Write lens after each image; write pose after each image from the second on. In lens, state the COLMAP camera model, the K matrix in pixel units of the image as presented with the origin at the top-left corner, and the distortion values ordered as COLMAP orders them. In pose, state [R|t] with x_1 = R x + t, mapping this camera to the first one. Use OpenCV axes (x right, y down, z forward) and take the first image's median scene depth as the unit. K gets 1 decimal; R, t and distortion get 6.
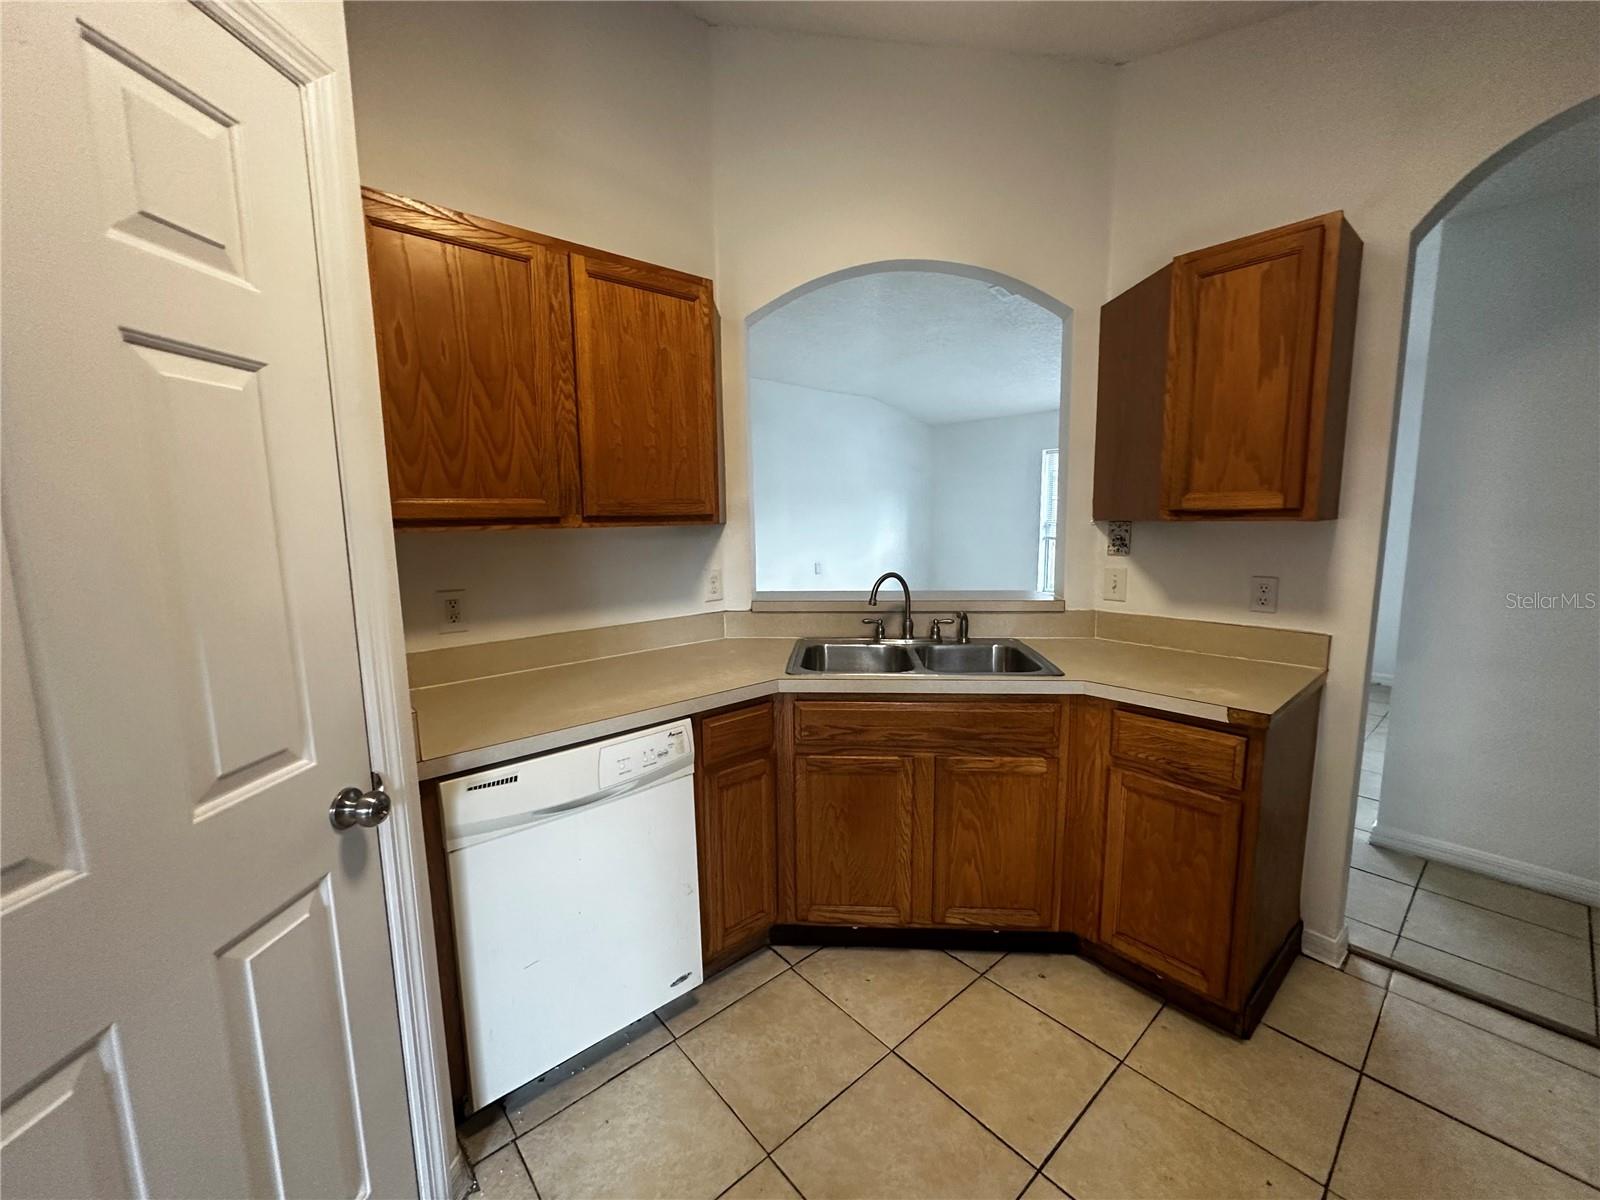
lens RADIAL K [[639.4, 0, 802.3], [0, 639.4, 596.1], [0, 0, 1]] dist [-0.002670, 0.000215]
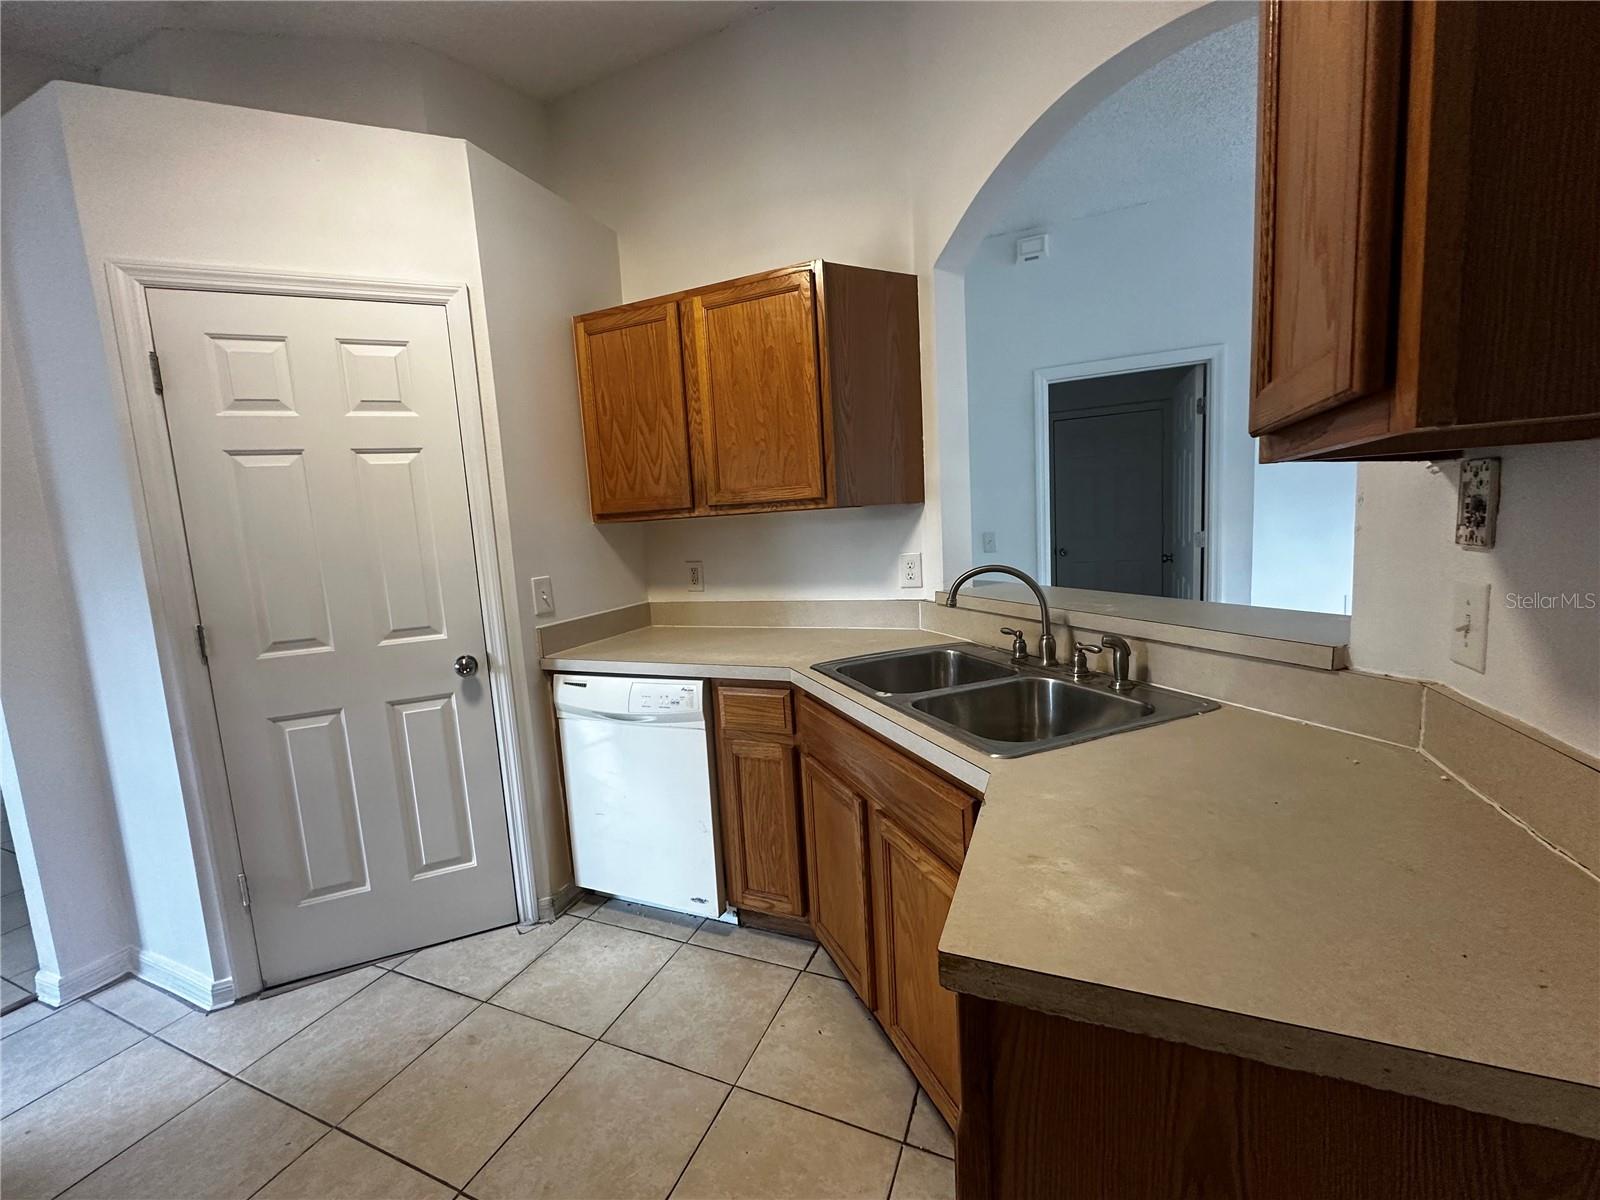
lens RADIAL K [[639.4, 0, 802.3], [0, 639.4, 596.1], [0, 0, 1]] dist [-0.002670, 0.000215]
pose [[0.431336, 0.089879, -0.897703, 0.913882], [-0.063072, 0.995595, 0.069375, -0.050493], [0.899984, 0.026696, 0.435105, 0.657398]]
